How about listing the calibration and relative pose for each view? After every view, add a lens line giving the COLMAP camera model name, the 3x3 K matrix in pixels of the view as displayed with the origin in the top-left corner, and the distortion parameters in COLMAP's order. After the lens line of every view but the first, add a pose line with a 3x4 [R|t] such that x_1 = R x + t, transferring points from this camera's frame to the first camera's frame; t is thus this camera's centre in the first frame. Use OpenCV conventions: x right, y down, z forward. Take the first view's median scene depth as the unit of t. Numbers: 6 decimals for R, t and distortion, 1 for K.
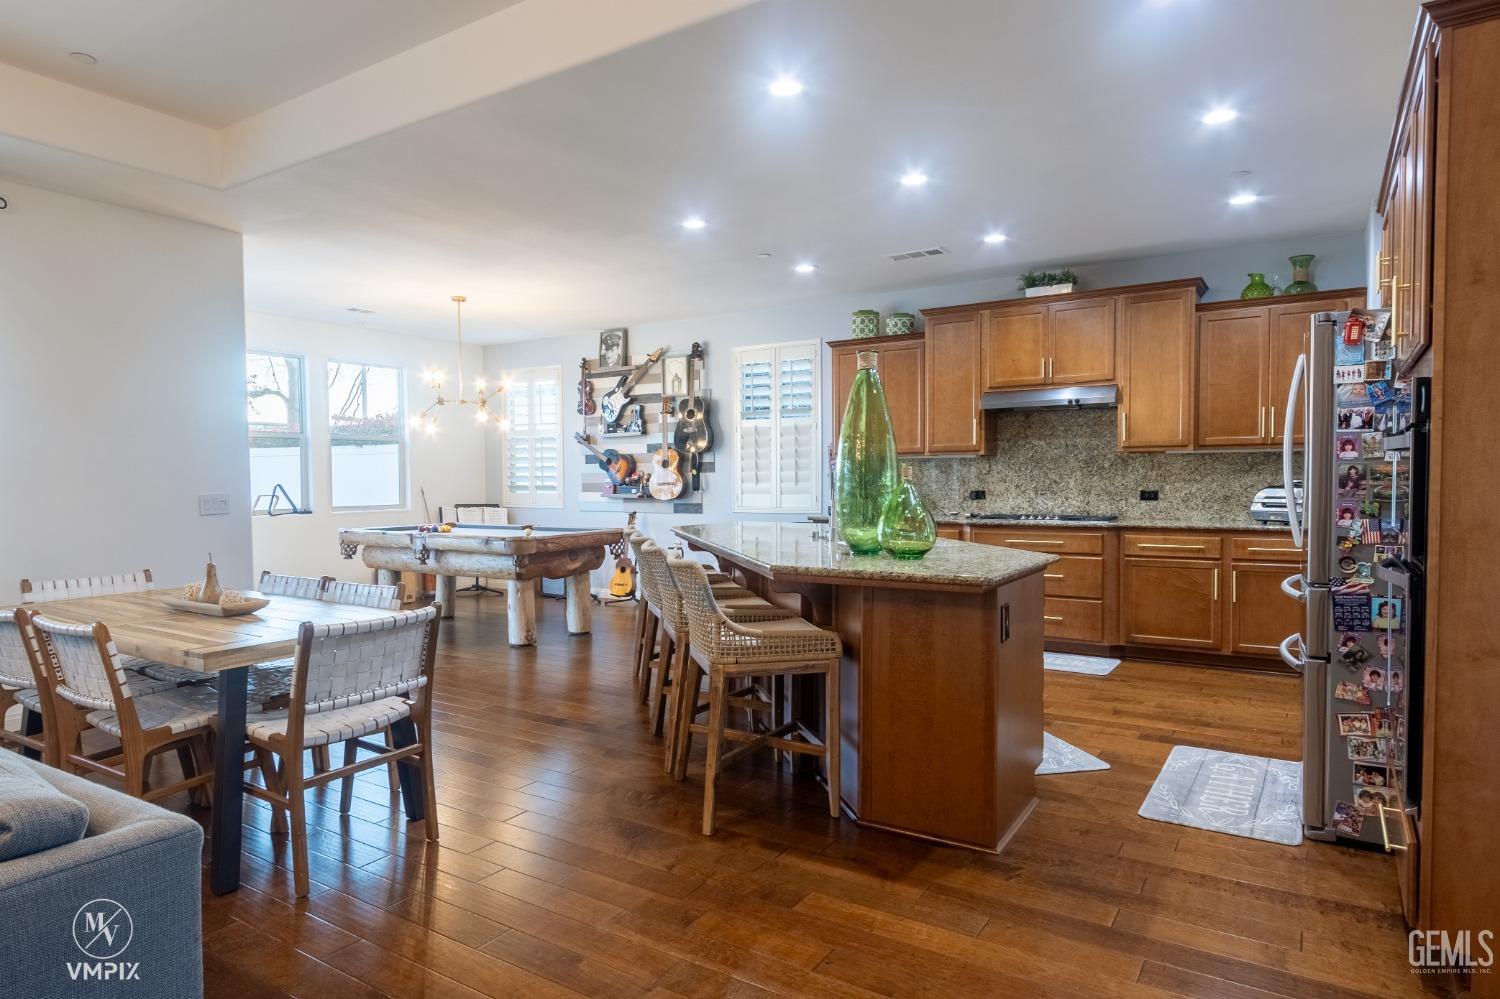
lens RADIAL K [[895.7, 0, 726.5], [0, 895.7, 510.1], [0, 0, 1]] dist [0.001641, 0.000015]
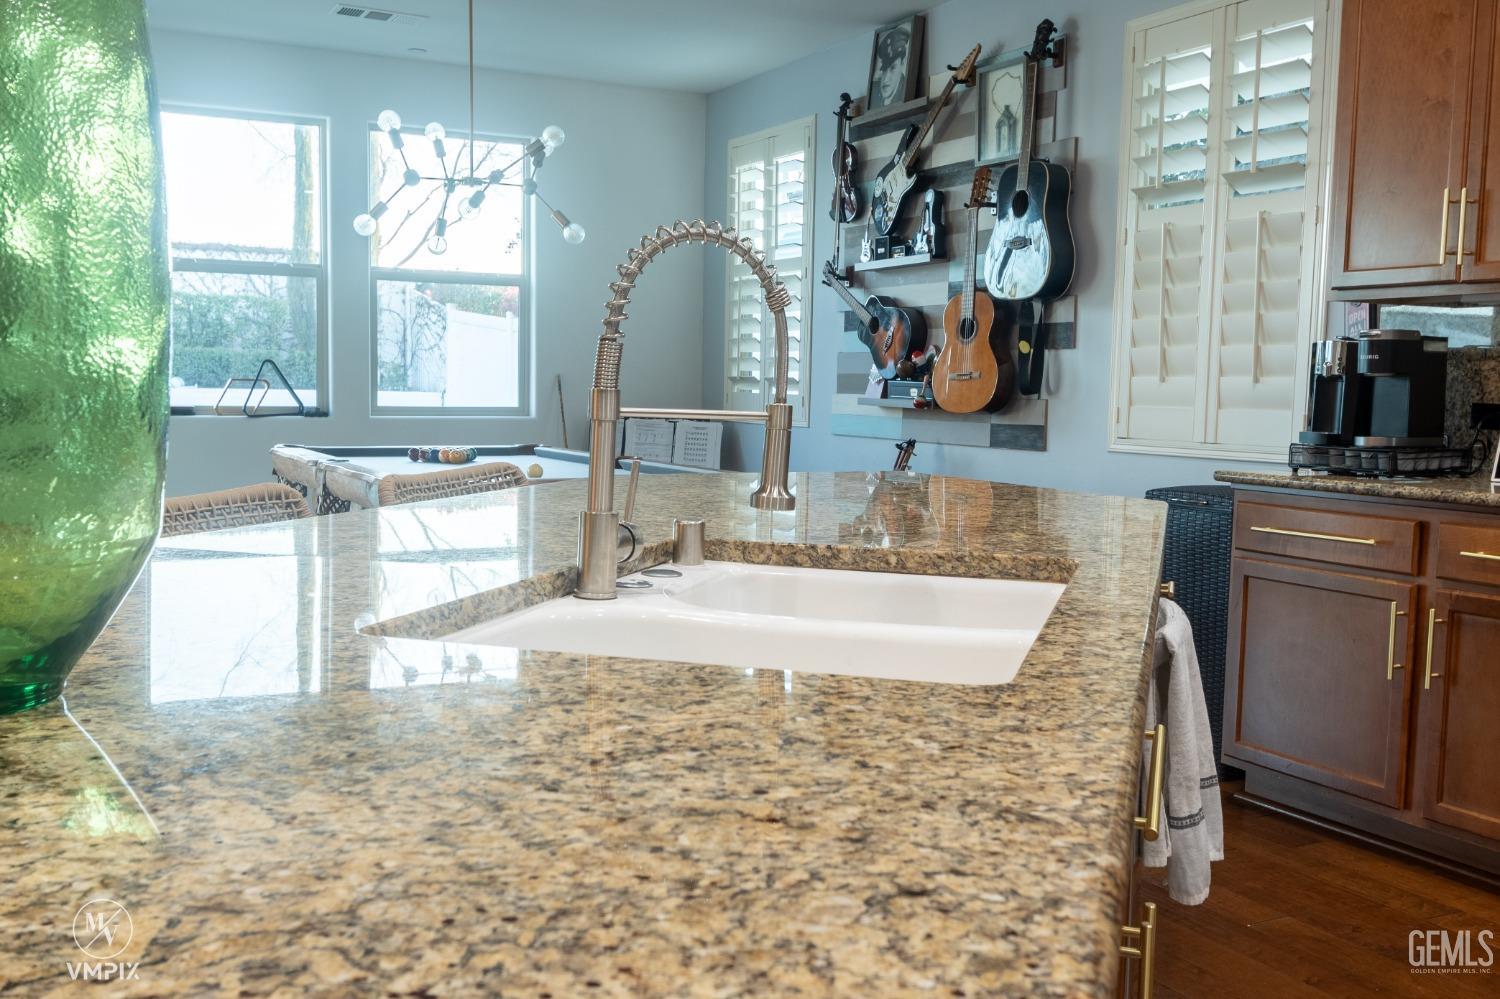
lens RADIAL K [[1457.9, 0, 708.2], [0, 1457.9, 504.2], [0, 0, 1]] dist [0.006654, 0.001074]
pose [[0.869018, 0.064584, -0.490547, 0.168170], [-0.043151, 0.997559, 0.054892, -0.001717], [0.492895, -0.026534, 0.869684, 0.354460]]
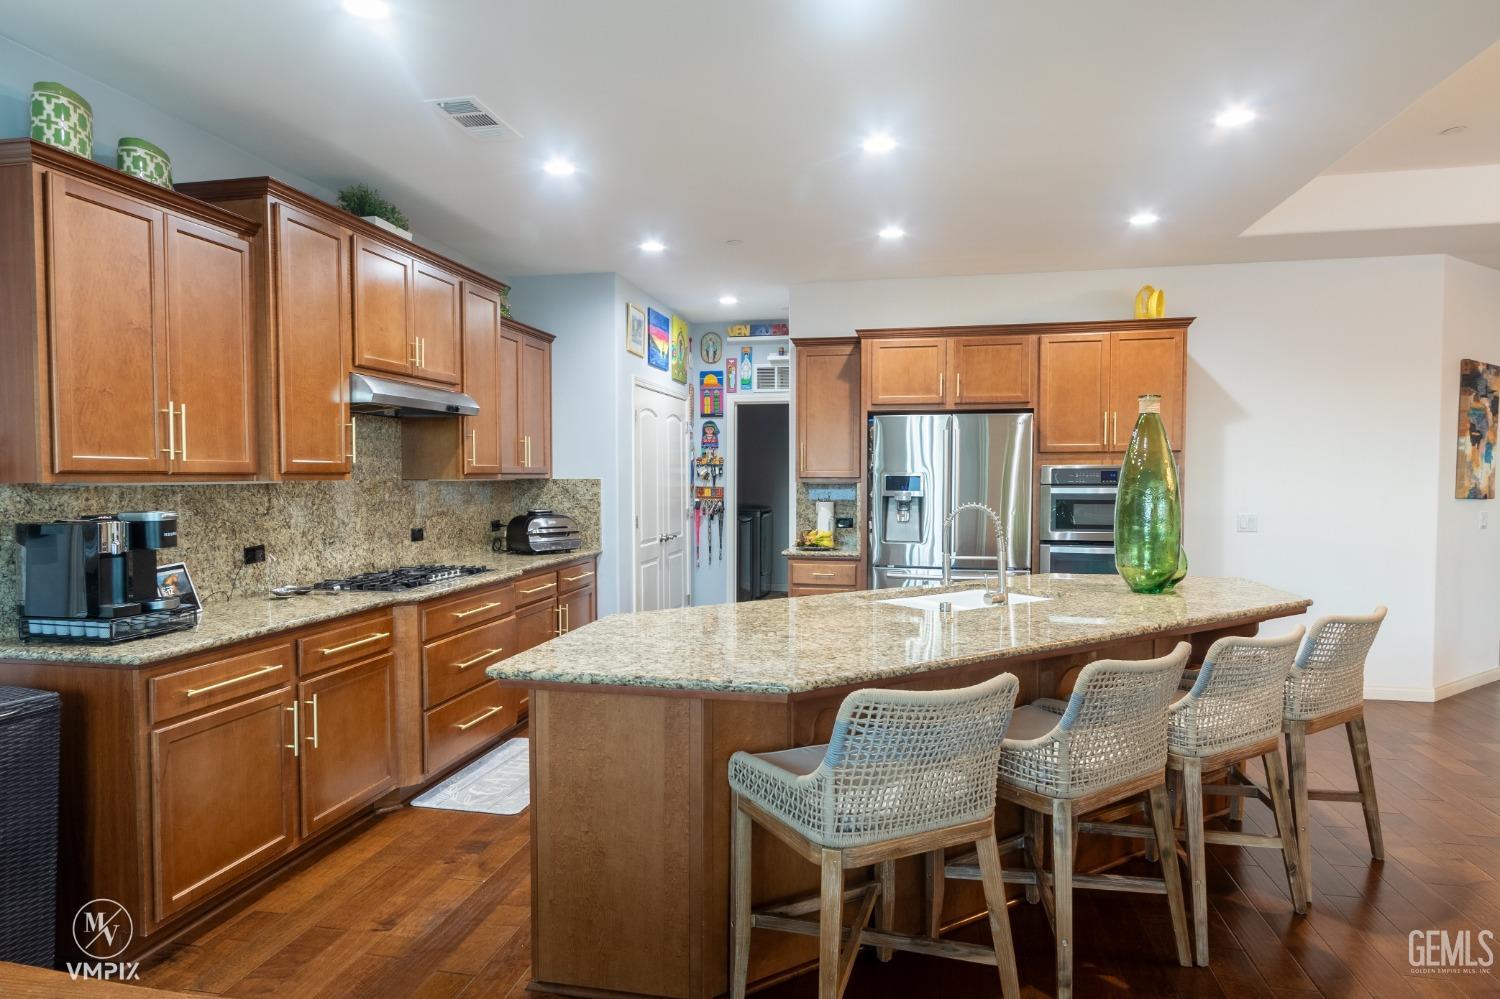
lens RADIAL K [[884.3, 0, 741.5], [0, 884.3, 513.4], [0, 0, 1]] dist [0.000849, -0.000106]
pose [[-0.358594, -0.032747, 0.932919, -0.262524], [0.038172, 0.998034, 0.049705, -0.047329], [-0.932713, 0.053435, -0.356639, 0.770037]]
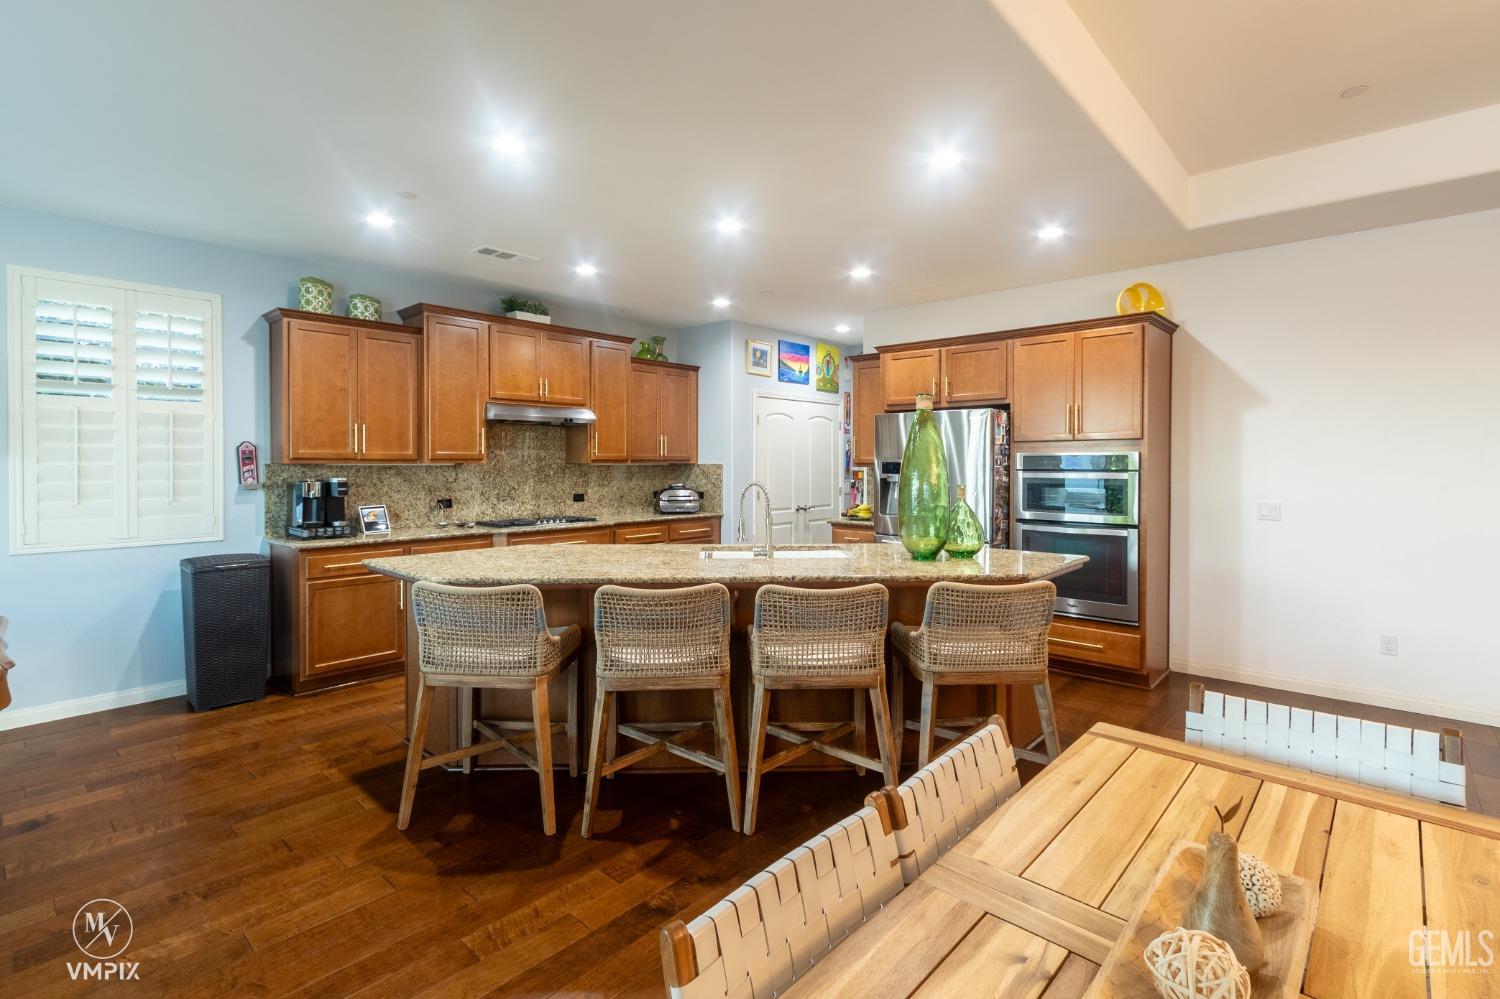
lens RADIAL K [[702.5, 0, 739.9], [0, 702.5, 469.7], [0, 0, 1]] dist [0.000810, -0.000083]
pose [[0.168154, -0.002293, 0.985758, -0.351879], [0.034081, 0.999413, -0.003488, -0.033850], [-0.985171, 0.034182, 0.168134, 0.465387]]
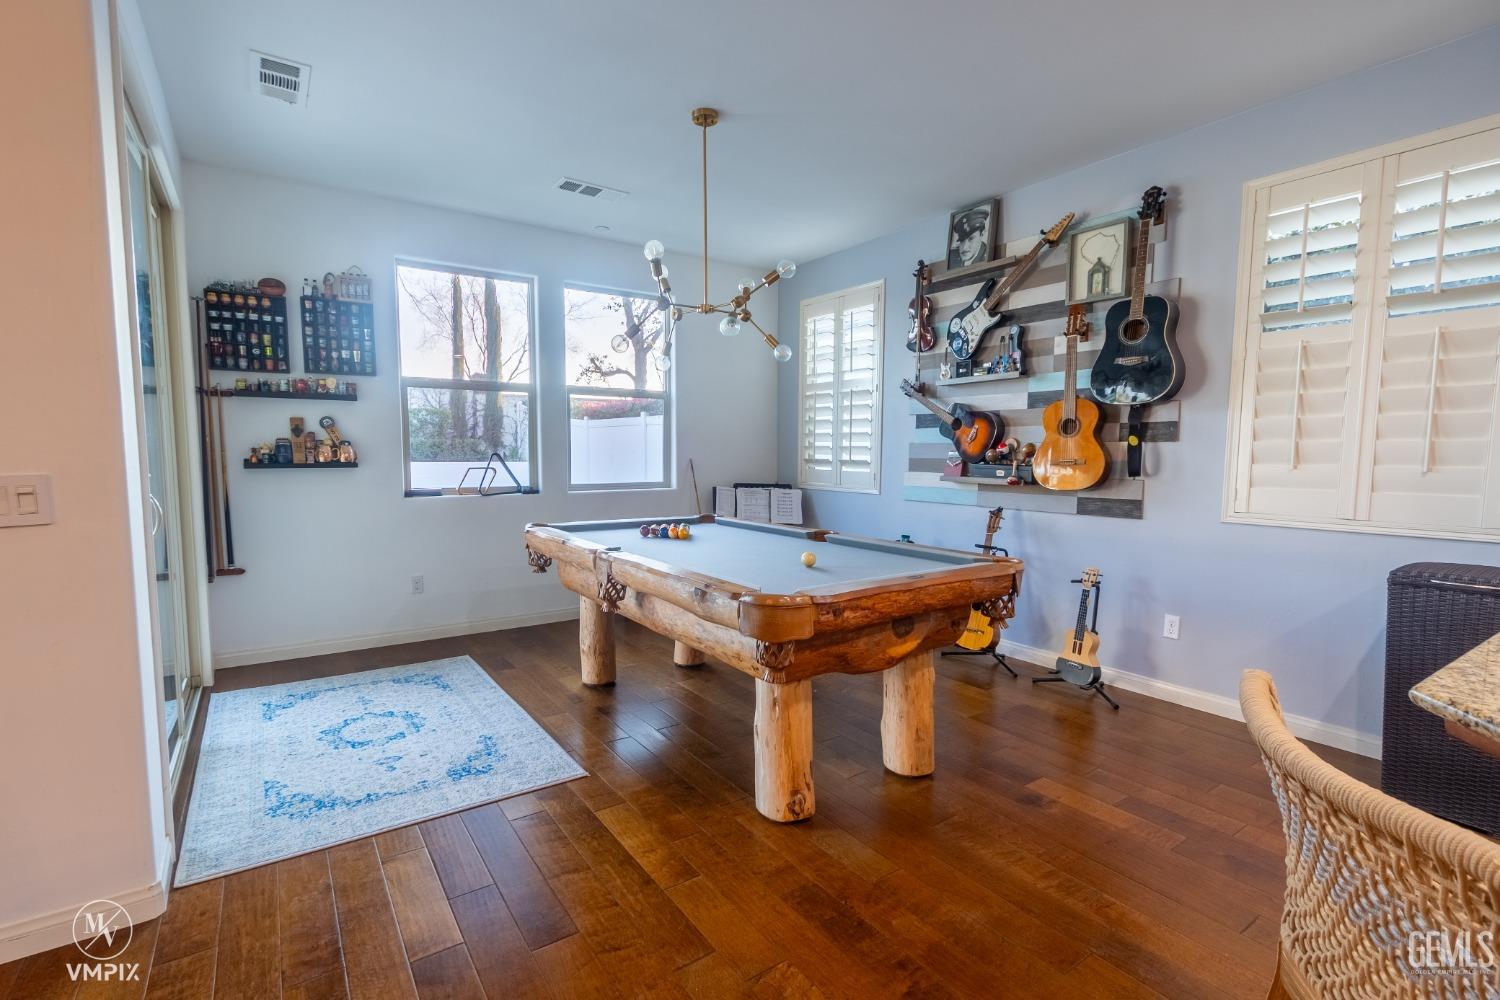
lens RADIAL K [[695.2, 0, 726.3], [0, 695.2, 509.6], [0, 0, 1]] dist [-0.000079, -0.001135]
pose [[0.924412, 0.044158, -0.378830, -0.101056], [-0.025512, 0.998209, 0.054103, -0.018159], [0.380540, -0.040348, 0.923884, 0.530074]]
